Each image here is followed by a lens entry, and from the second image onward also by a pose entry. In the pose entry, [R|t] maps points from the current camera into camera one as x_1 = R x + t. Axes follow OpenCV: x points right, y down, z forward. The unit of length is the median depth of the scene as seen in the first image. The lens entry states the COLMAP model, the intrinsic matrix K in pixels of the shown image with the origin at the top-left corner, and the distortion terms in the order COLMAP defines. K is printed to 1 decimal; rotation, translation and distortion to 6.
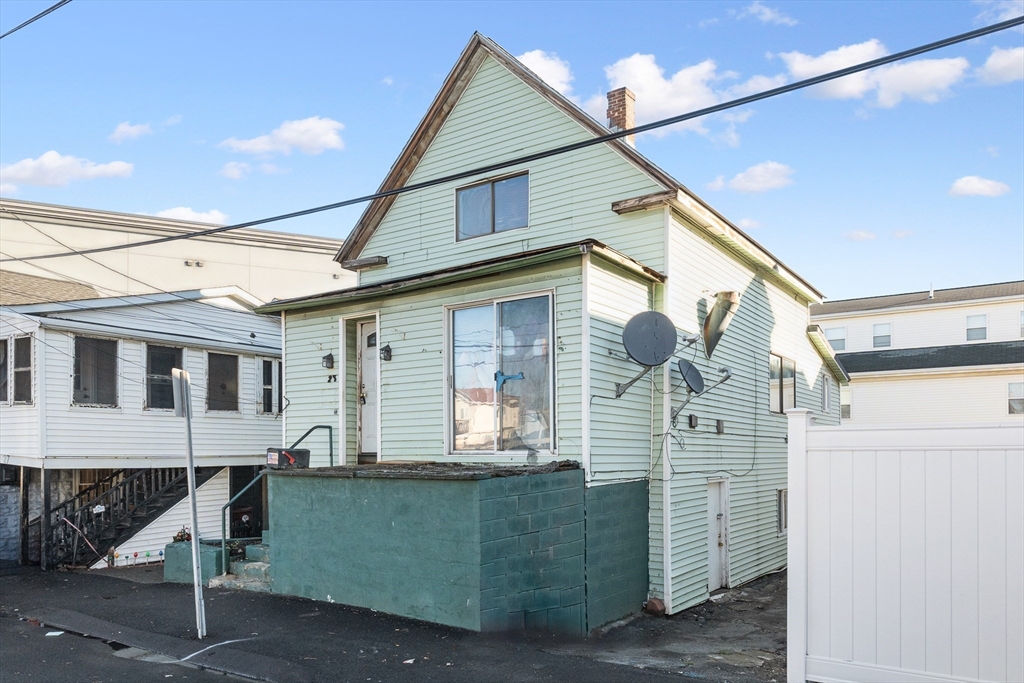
lens RADIAL K [[704.9, 0, 578.8], [0, 704.9, 450.4], [0, 0, 1]] dist [-0.002310, 0.000848]
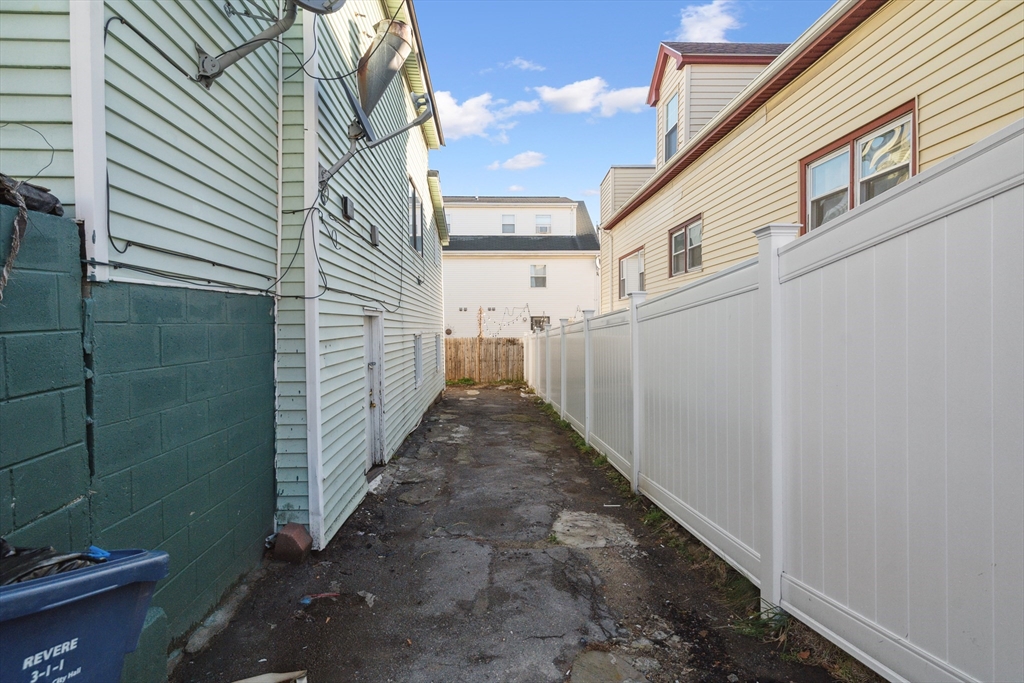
lens RADIAL K [[496.8, 0, 511.0], [0, 496.8, 330.2], [0, 0, 1]] dist [0.003171, 0.000601]
pose [[0.816150, -0.009941, 0.577755, 0.030482], [0.005453, 0.999940, 0.009502, 0.063439], [-0.577815, -0.004605, 0.816155, 0.603363]]
